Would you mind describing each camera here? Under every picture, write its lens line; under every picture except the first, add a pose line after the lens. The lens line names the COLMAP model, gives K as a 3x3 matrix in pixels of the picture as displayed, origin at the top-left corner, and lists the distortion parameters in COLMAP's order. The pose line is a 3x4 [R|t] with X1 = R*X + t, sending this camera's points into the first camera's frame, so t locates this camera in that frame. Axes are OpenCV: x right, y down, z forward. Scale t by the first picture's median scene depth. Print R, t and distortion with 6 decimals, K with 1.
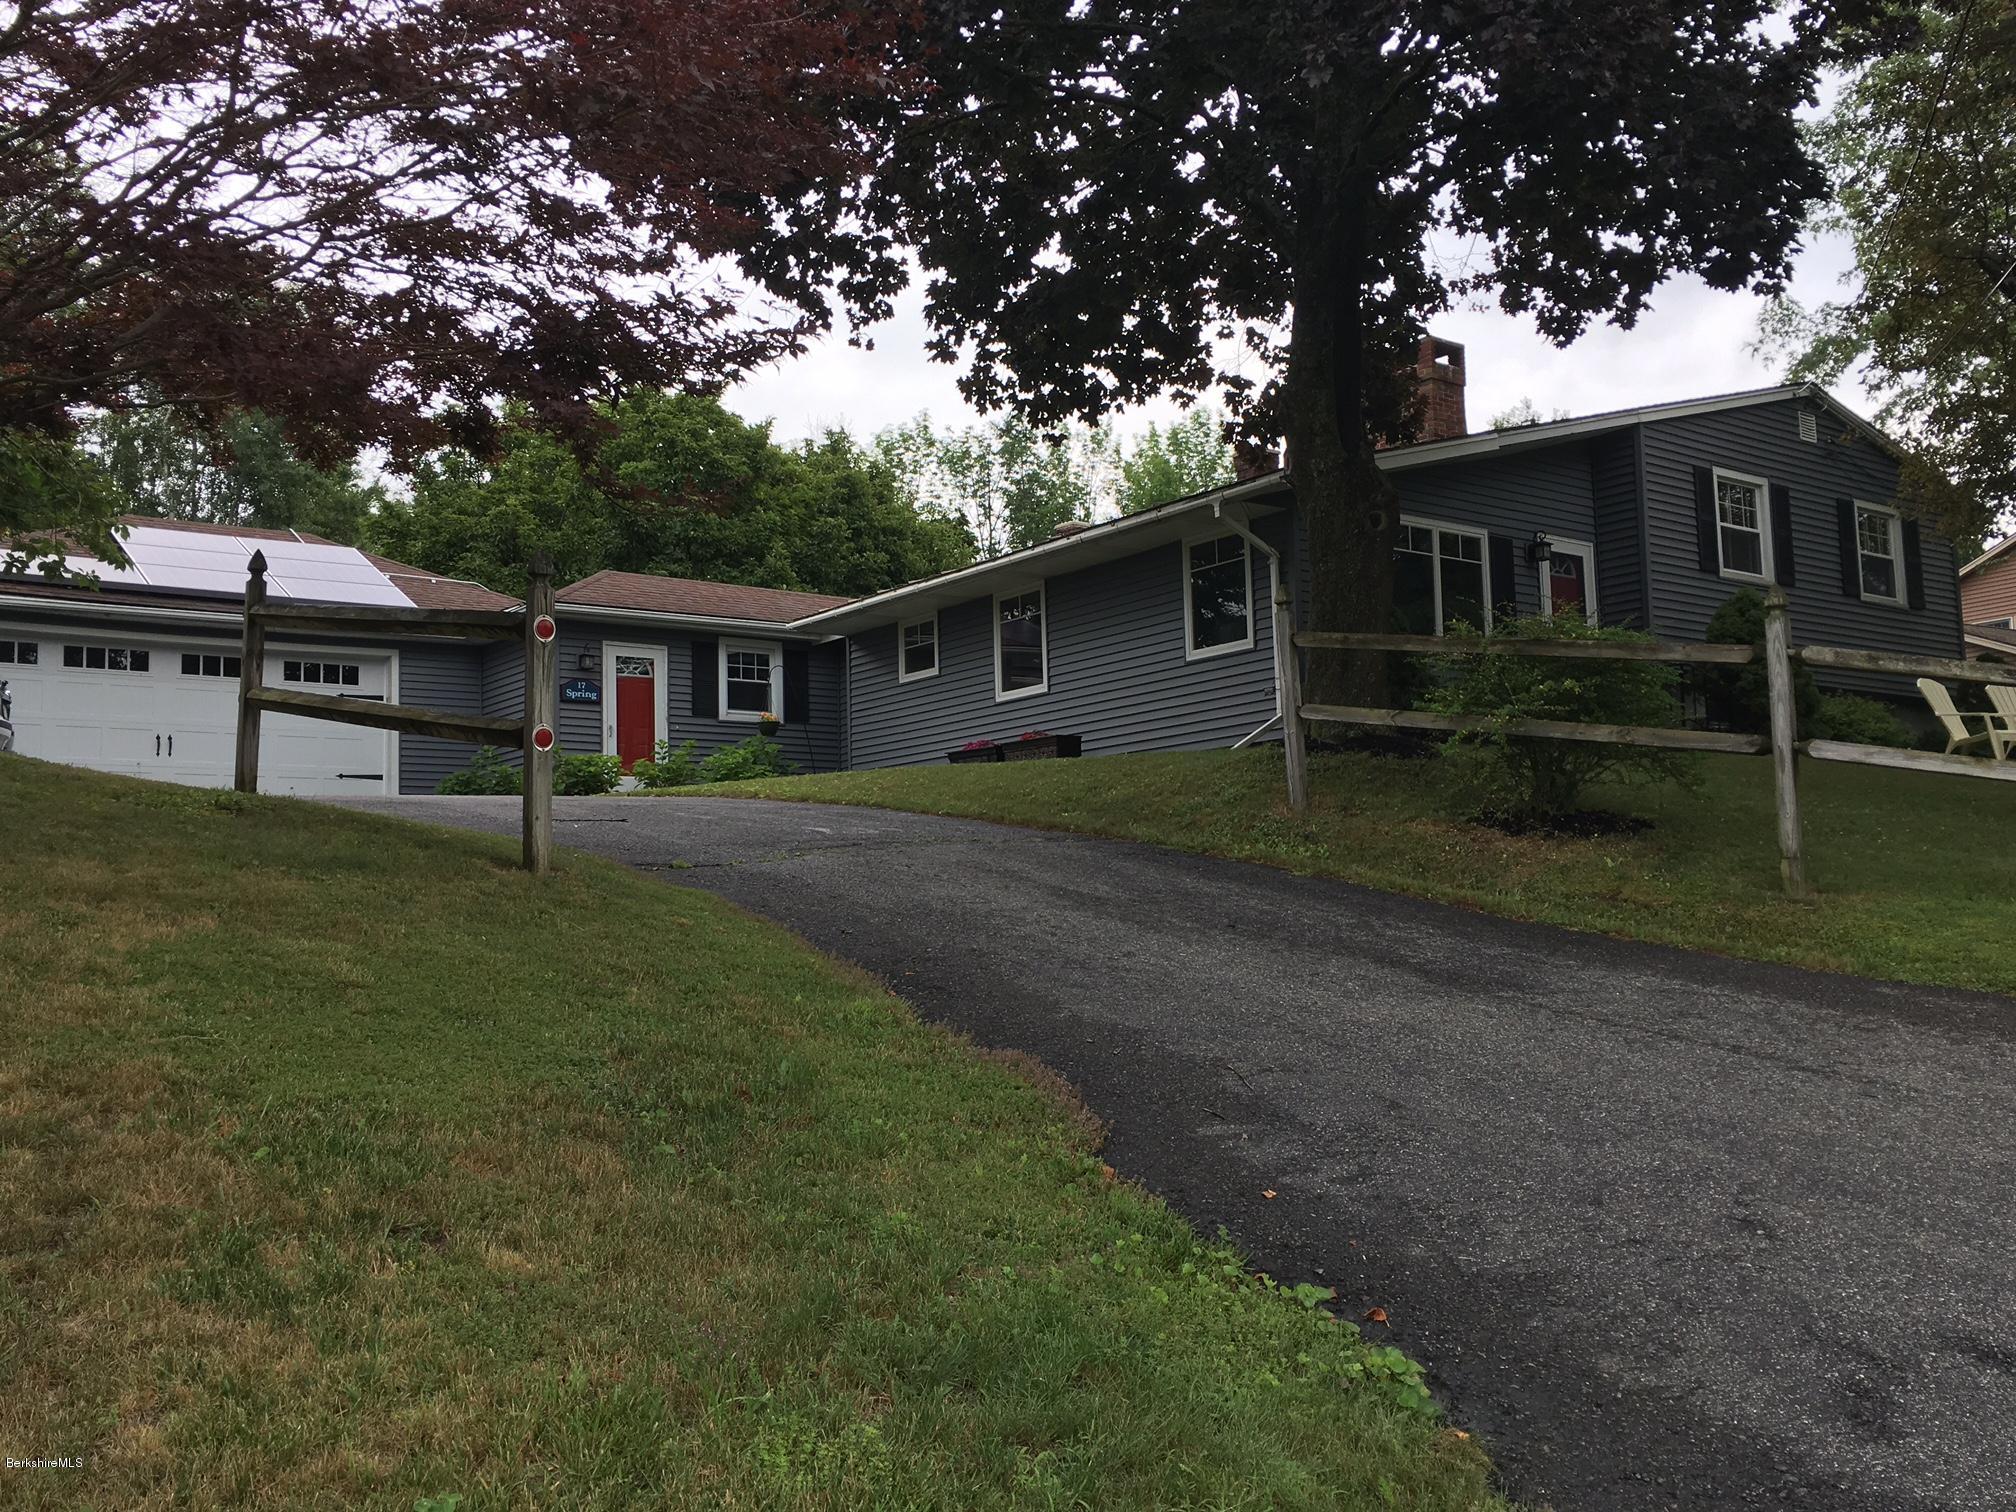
lens RADIAL K [[1807.2, 0, 1010.9], [0, 1807.2, 756.8], [0, 0, 1]] dist [0.057441, -0.052031]
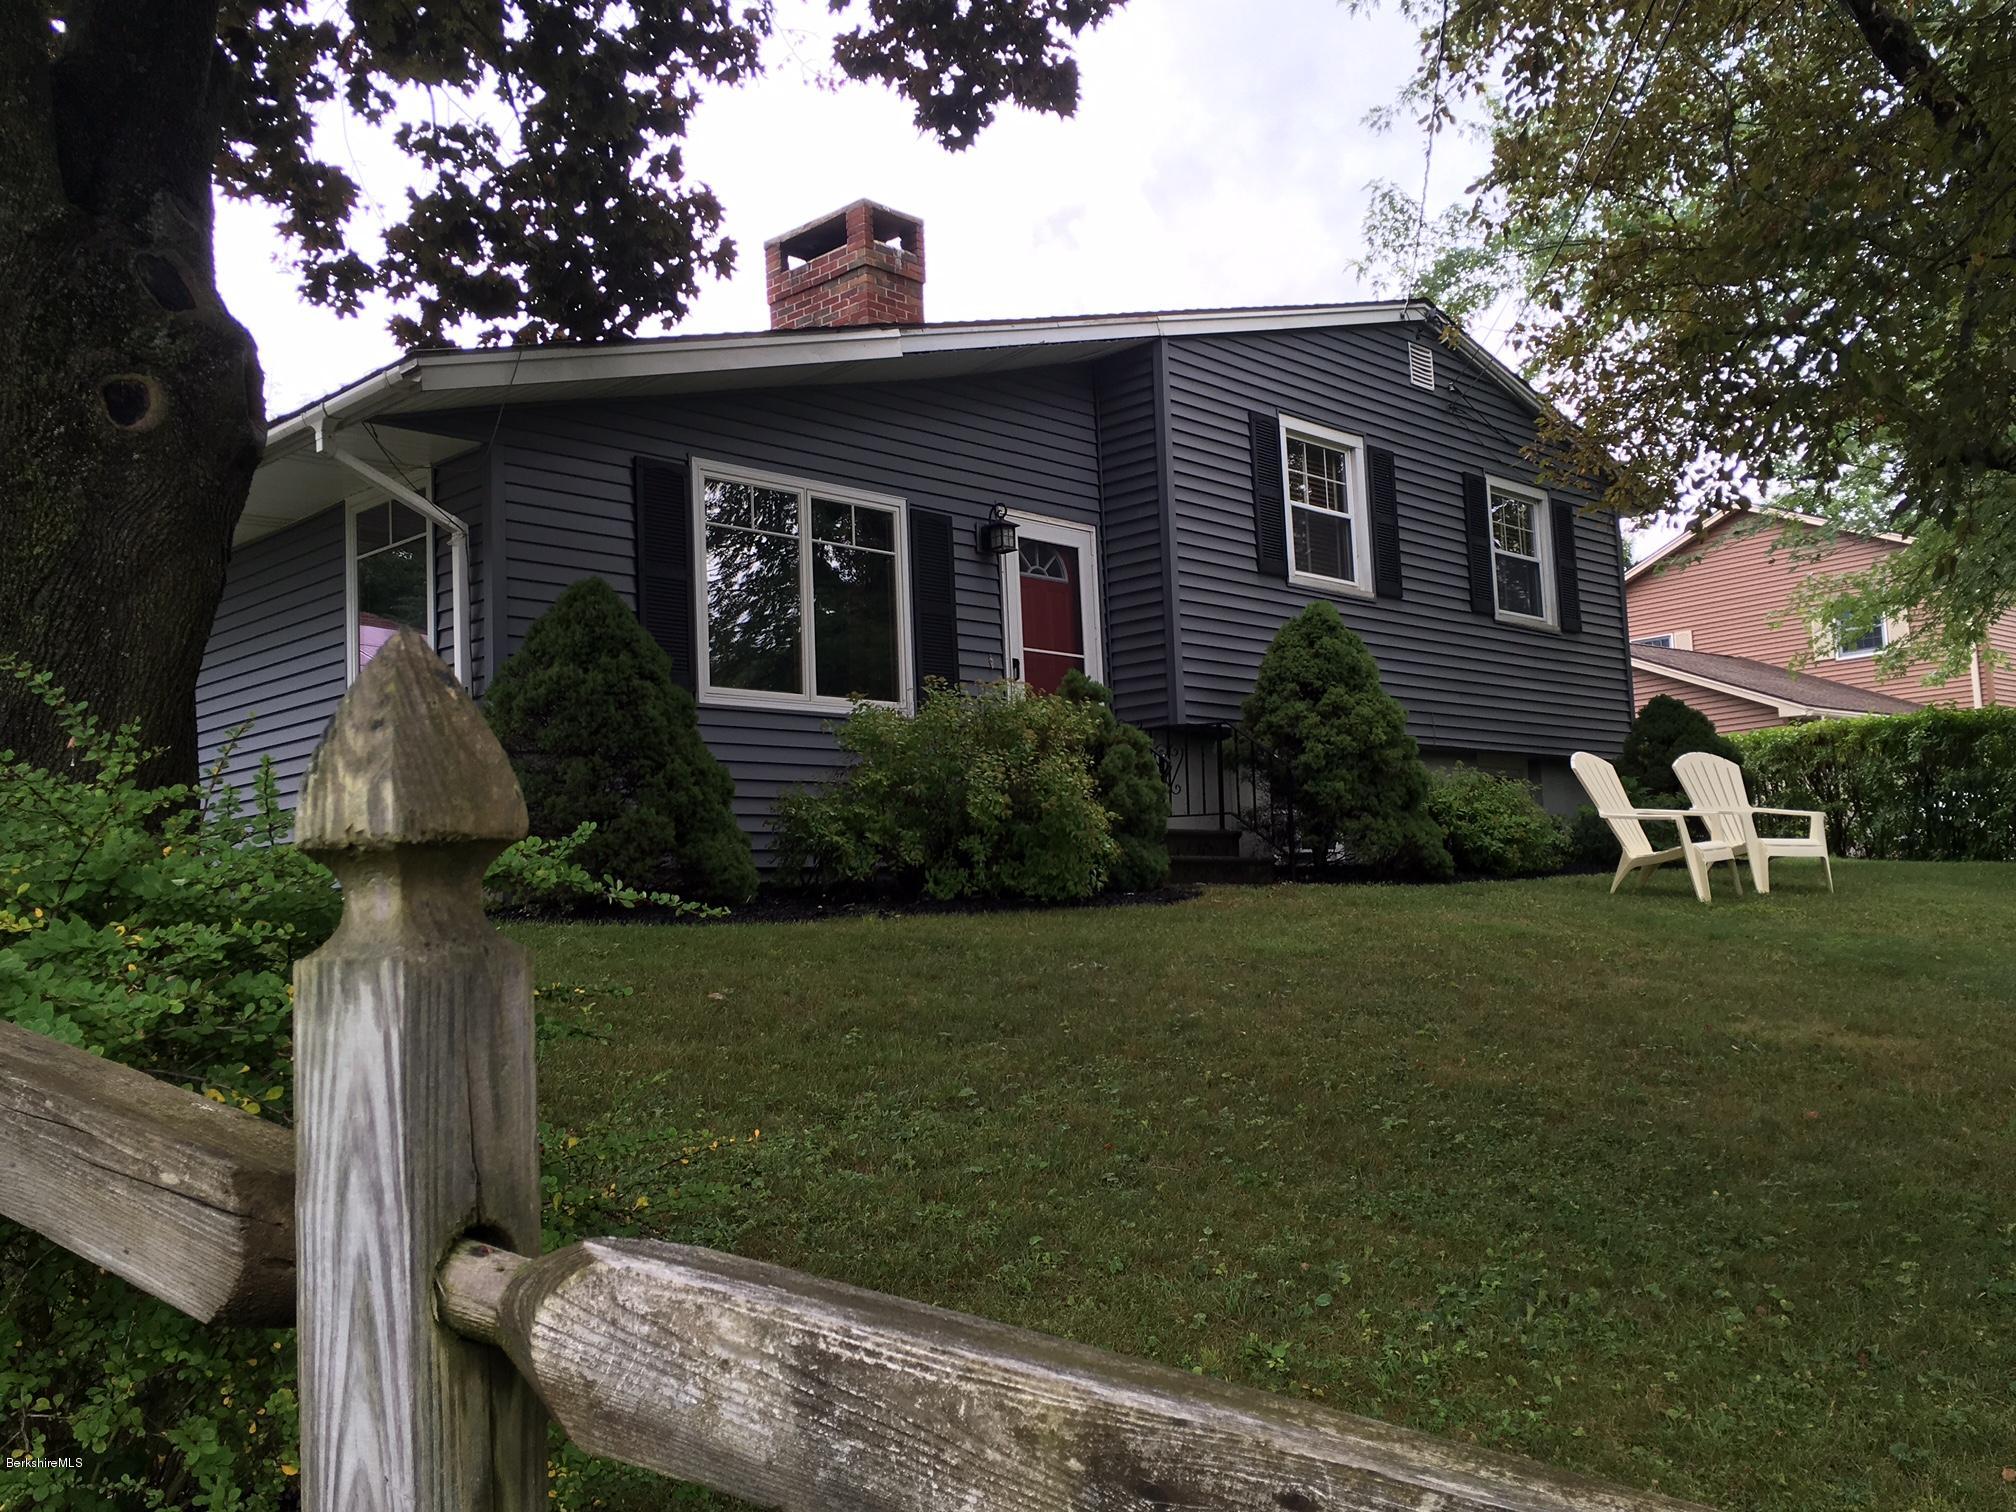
lens RADIAL K [[1807.2, 0, 1001.6], [0, 1807.2, 755.6], [0, 0, 1]] dist [0.057441, -0.052031]
pose [[0.987642, -0.000878, 0.156723, 0.186413], [0.000878, 1.000000, 0.000069, -0.037404], [-0.156723, 0.000069, 0.987643, 0.377276]]
